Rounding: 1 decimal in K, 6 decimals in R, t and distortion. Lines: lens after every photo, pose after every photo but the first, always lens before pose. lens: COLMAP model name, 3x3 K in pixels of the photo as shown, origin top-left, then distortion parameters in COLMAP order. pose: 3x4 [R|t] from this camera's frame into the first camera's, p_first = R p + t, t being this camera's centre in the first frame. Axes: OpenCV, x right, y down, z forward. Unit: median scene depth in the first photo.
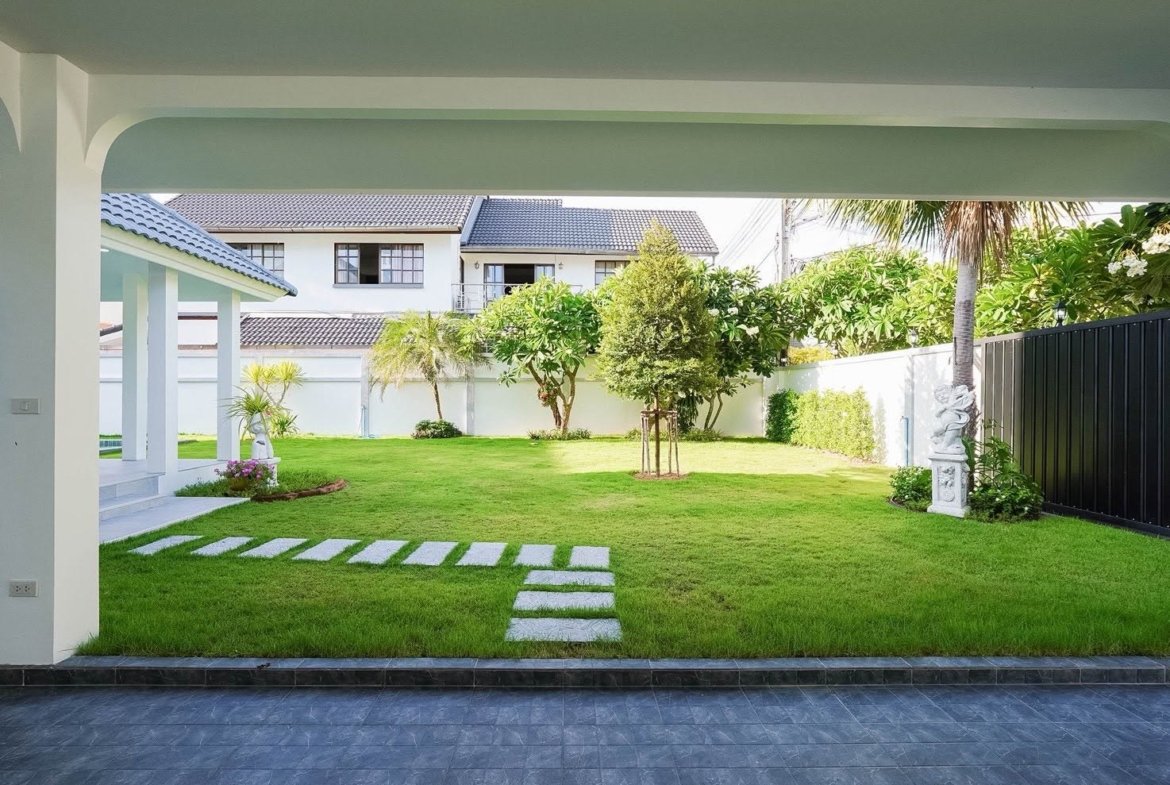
lens RADIAL K [[561.1, 0, 585.0], [0, 561.1, 392.5], [0, 0, 1]] dist [-0.006417, 0.000468]
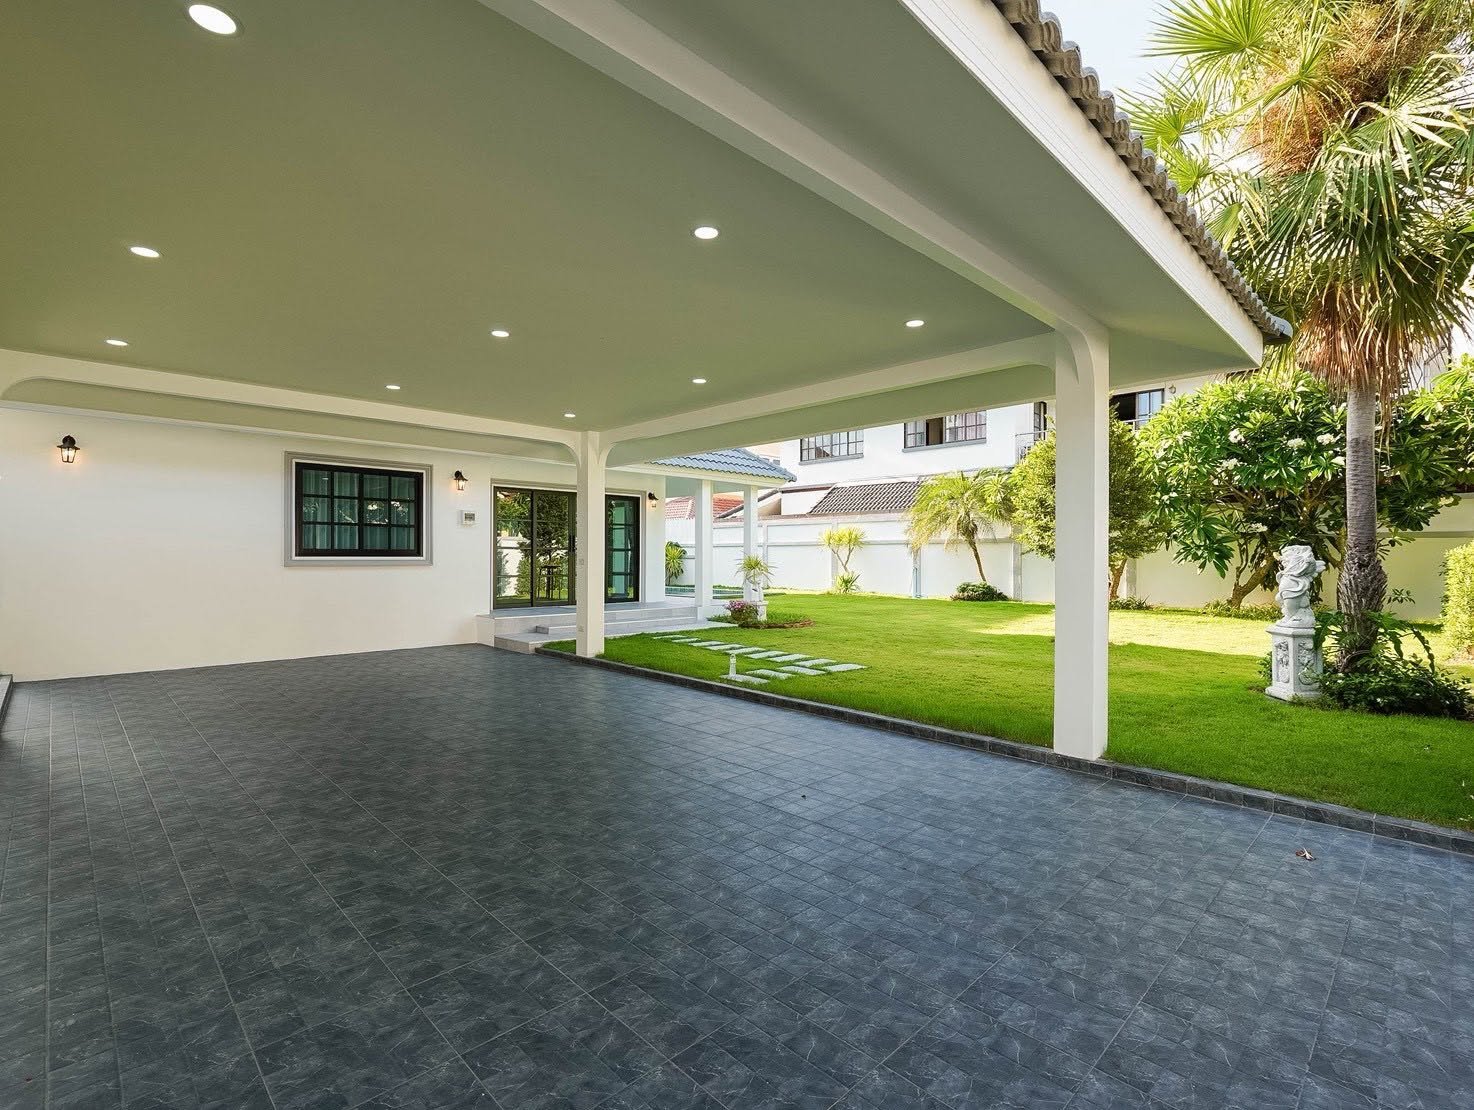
lens RADIAL K [[706.2, 0, 737.0], [0, 706.2, 555.0], [0, 0, 1]] dist [0.001739, 0.000189]
pose [[0.686163, -0.001629, -0.727446, 0.337860], [0.003632, 0.999993, 0.001186, -0.001432], [0.727438, -0.003456, 0.686164, -0.136291]]
